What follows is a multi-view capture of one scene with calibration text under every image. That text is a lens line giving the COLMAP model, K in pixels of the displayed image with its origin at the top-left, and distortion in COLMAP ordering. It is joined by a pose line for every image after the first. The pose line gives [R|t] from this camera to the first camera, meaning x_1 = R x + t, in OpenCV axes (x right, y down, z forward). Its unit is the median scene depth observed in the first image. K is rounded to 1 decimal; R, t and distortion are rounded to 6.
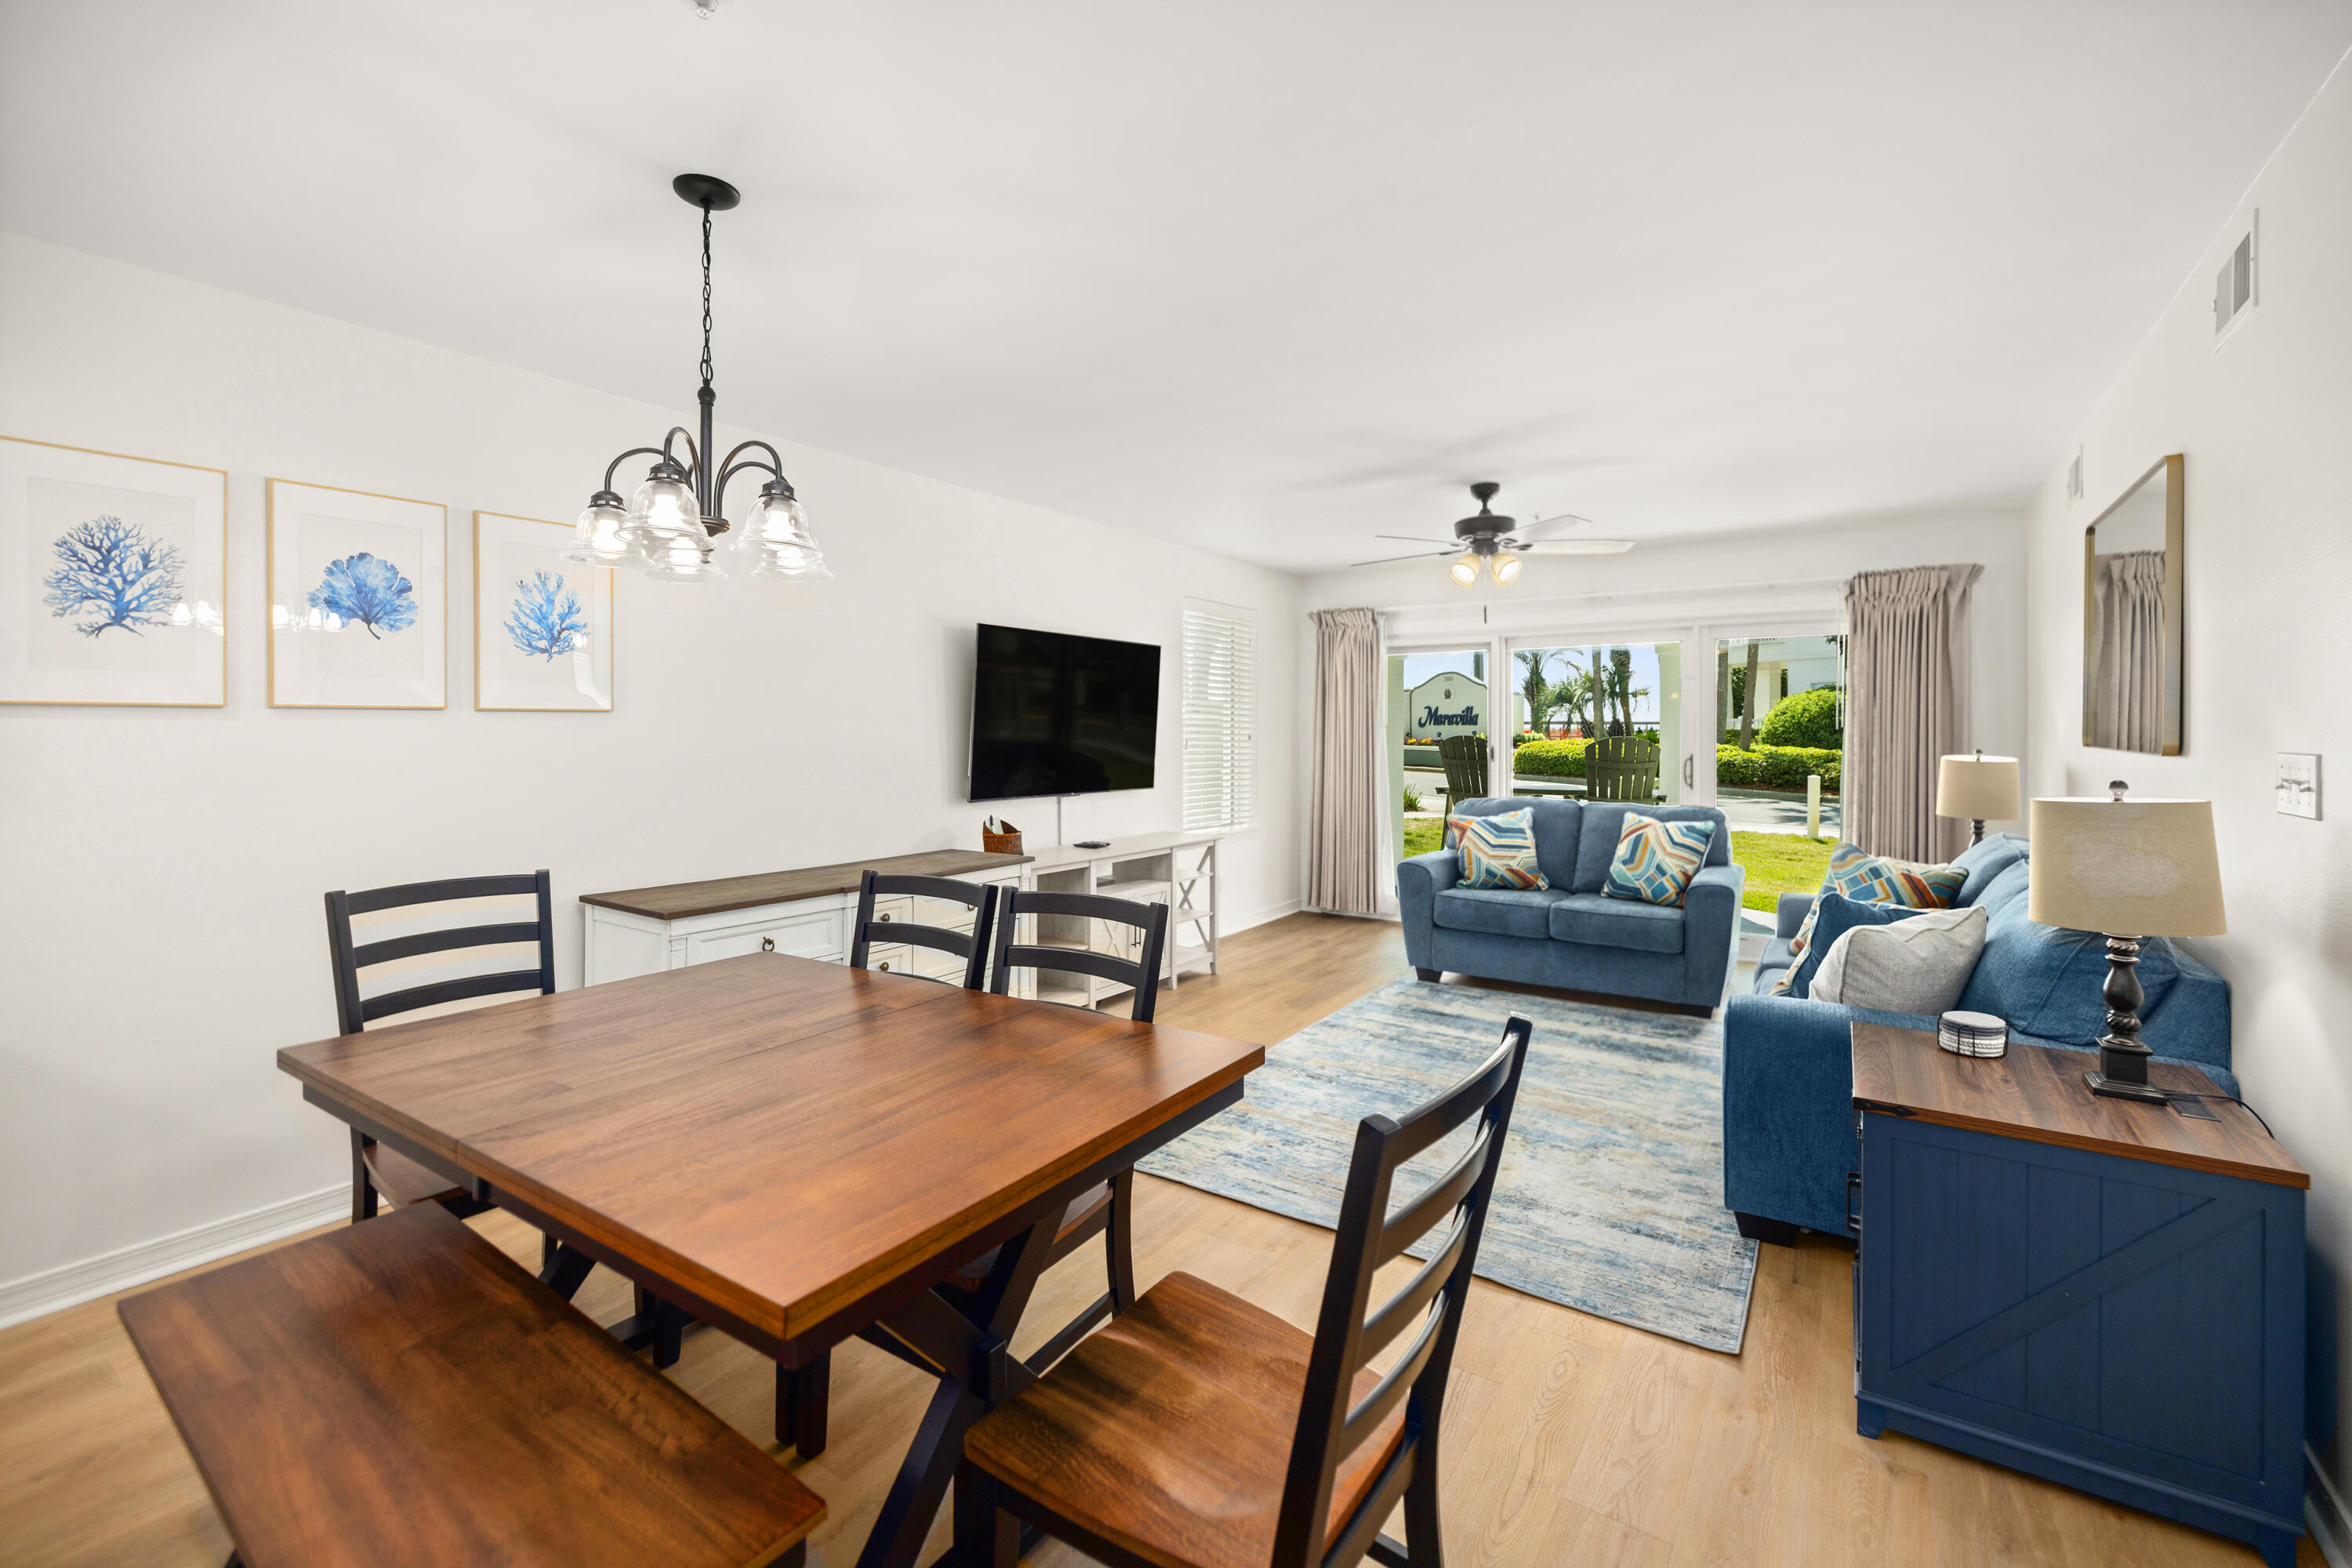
lens RADIAL K [[998.6, 0, 1176.8], [0, 998.6, 729.2], [0, 0, 1]] dist [0.001067, 0.000113]
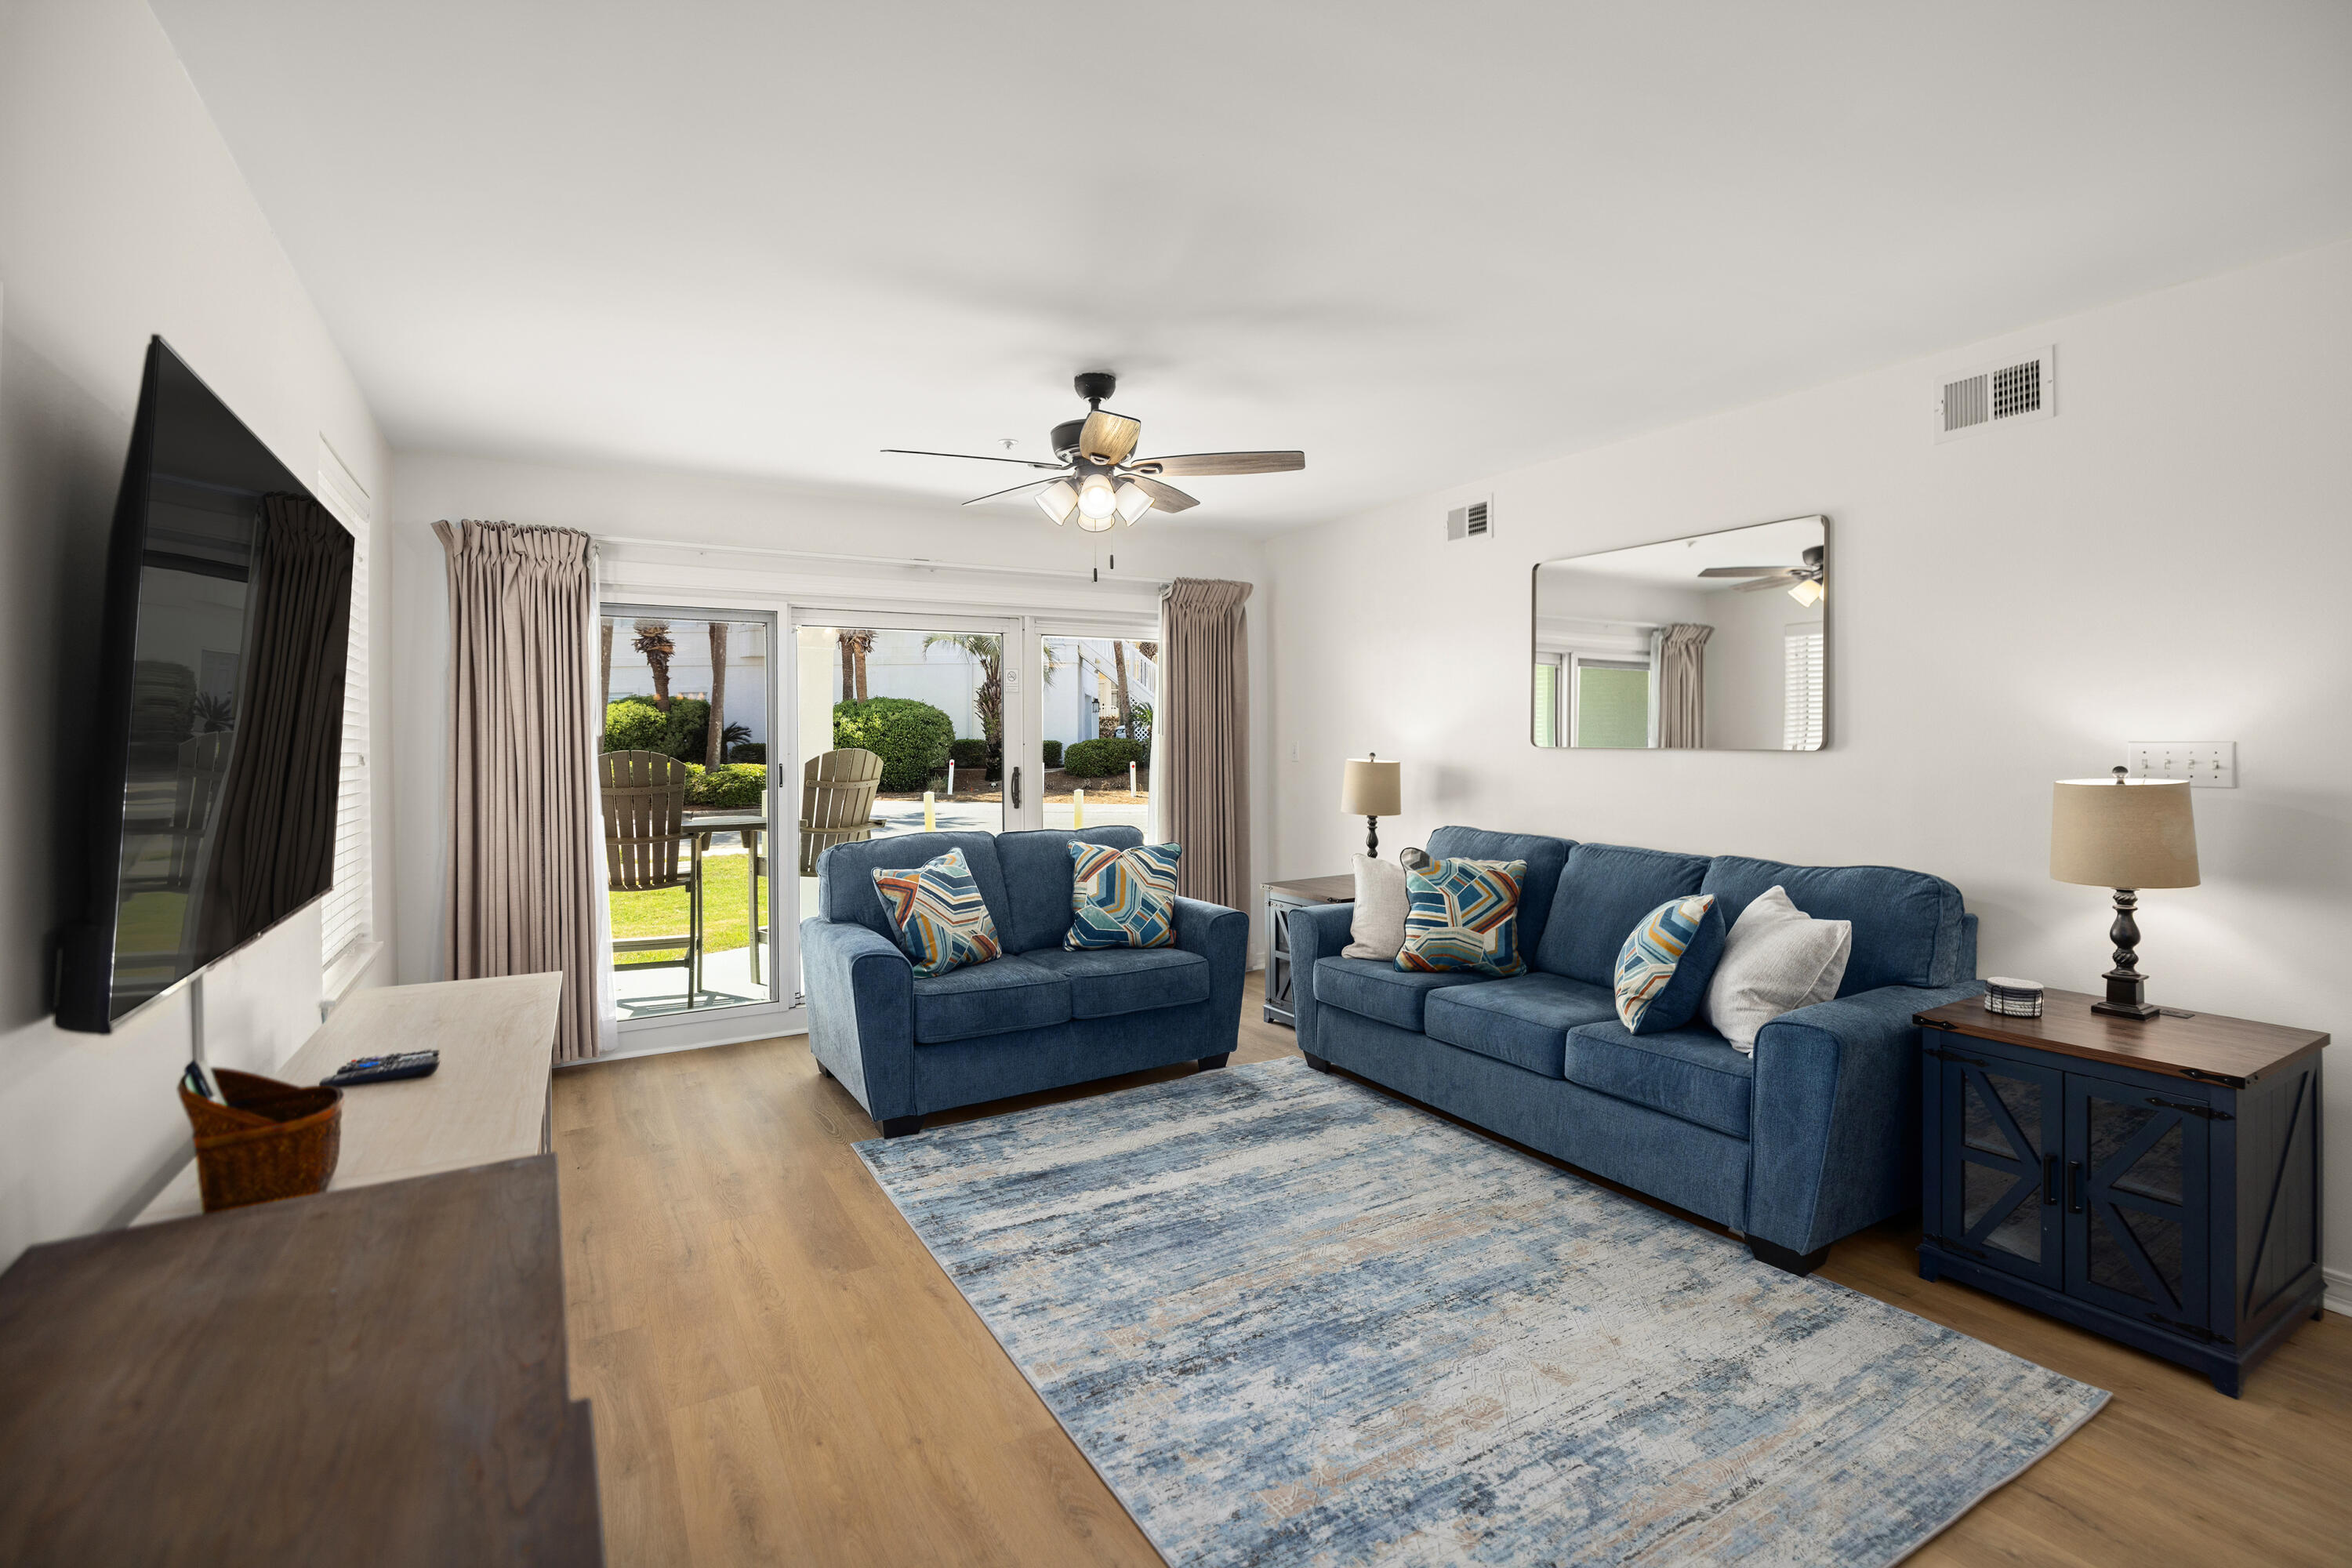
lens RADIAL K [[1063.3, 0, 1187.2], [0, 1063.3, 750.4], [0, 0, 1]] dist [-0.000053, 0.002938]
pose [[0.420540, -0.014497, 0.907158, -0.329511], [0.008212, 0.999892, 0.012172, 0.000565], [-0.907237, 0.002331, 0.420614, 0.639059]]
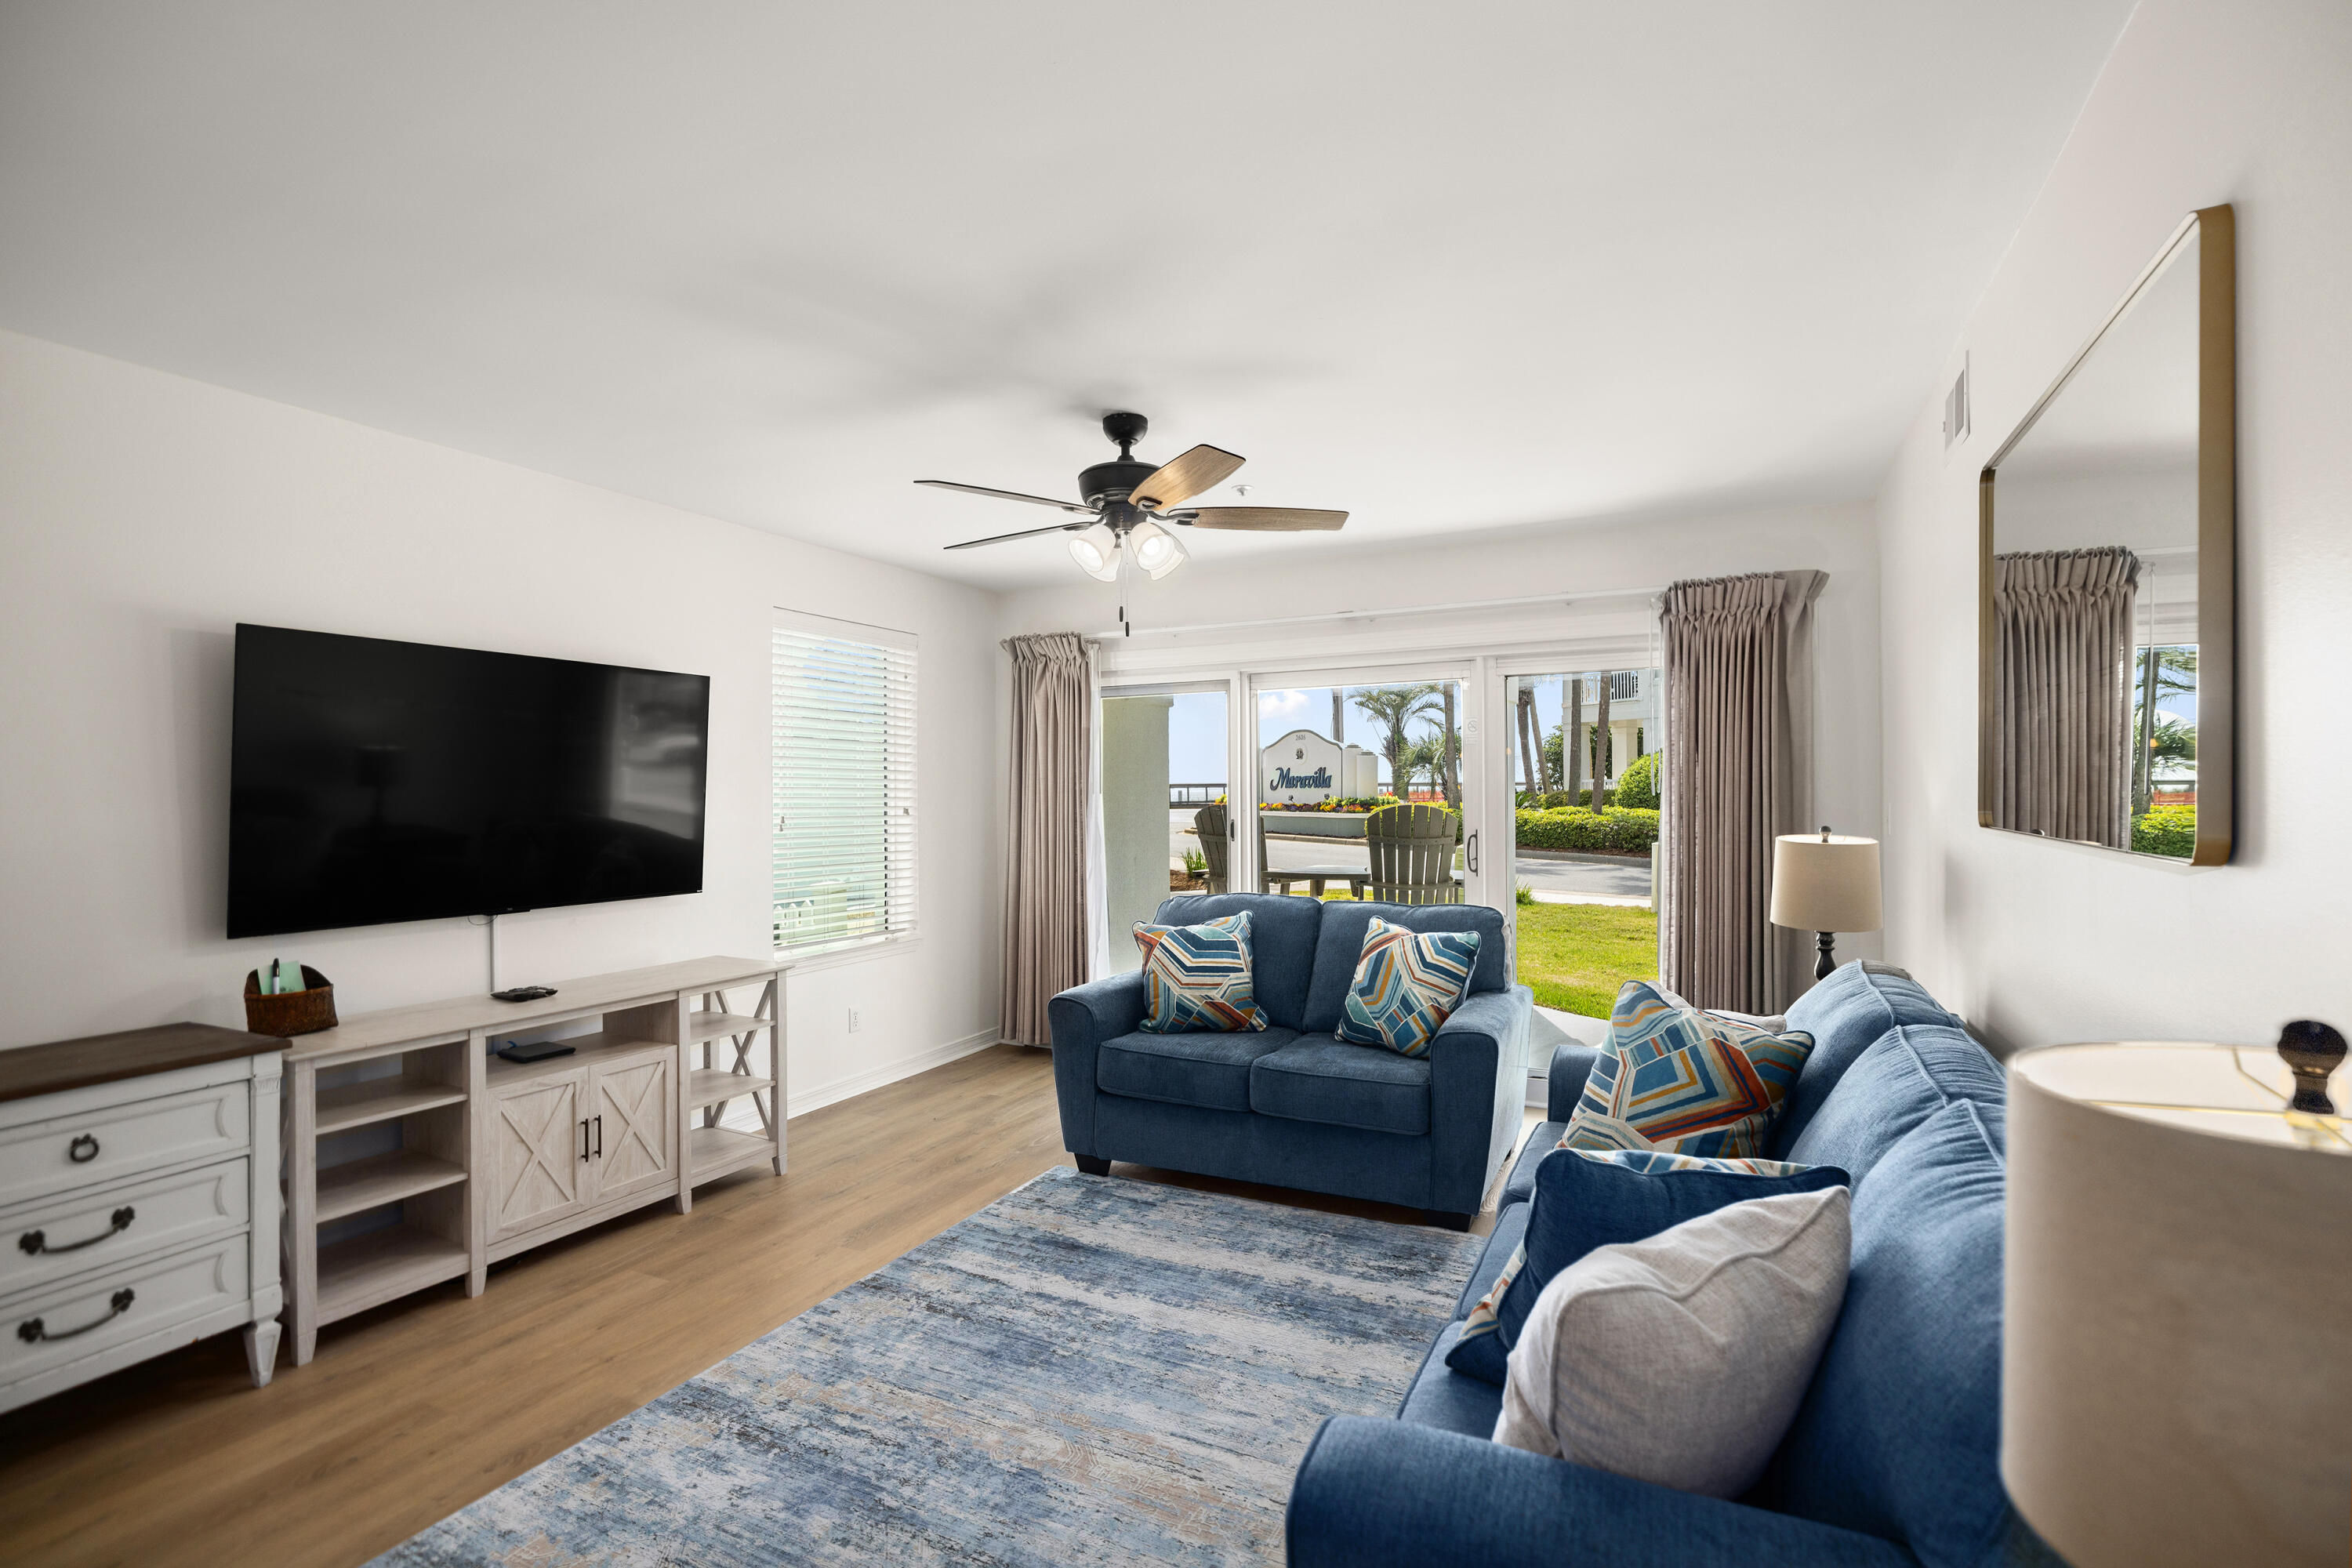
lens RADIAL K [[1063.3, 0, 1195.0], [0, 1063.3, 790.4], [0, 0, 1]] dist [-0.000053, 0.002938]
pose [[0.989644, -0.007974, 0.143321, 0.254830], [0.008312, 0.999964, -0.001756, -0.006015], [-0.143302, 0.002929, 0.989675, 0.320799]]
